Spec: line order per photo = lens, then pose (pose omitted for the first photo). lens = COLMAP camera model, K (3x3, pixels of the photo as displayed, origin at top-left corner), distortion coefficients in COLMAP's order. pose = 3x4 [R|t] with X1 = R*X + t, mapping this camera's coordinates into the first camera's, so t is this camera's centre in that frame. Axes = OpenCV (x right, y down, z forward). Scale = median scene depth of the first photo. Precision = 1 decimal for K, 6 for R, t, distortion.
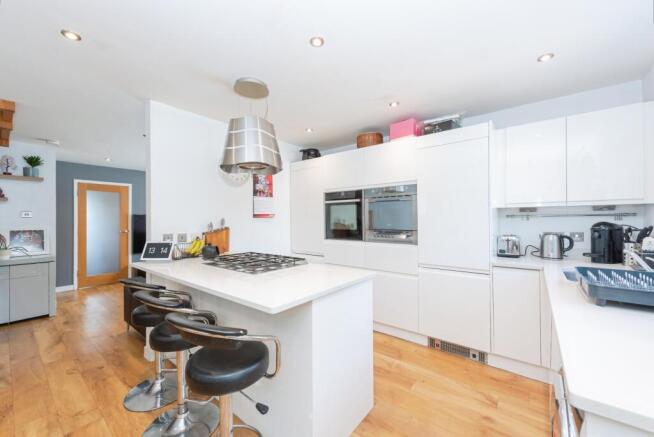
lens RADIAL K [[258.5, 0, 323.8], [0, 258.5, 219.3], [0, 0, 1]] dist [0.004200, 0.000109]
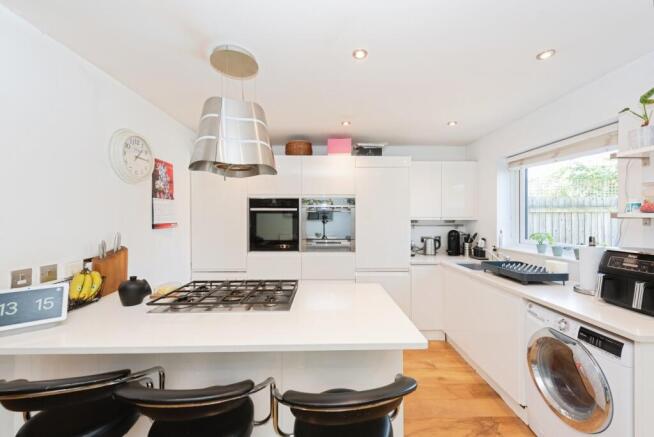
lens RADIAL K [[258.5, 0, 327.4], [0, 258.5, 216.5], [0, 0, 1]] dist [0.004200, 0.000109]
pose [[0.767441, 0.009977, 0.641041, -0.411100], [-0.004695, 0.999940, -0.009942, -0.040108], [-0.641102, 0.004620, 0.767442, 0.191747]]
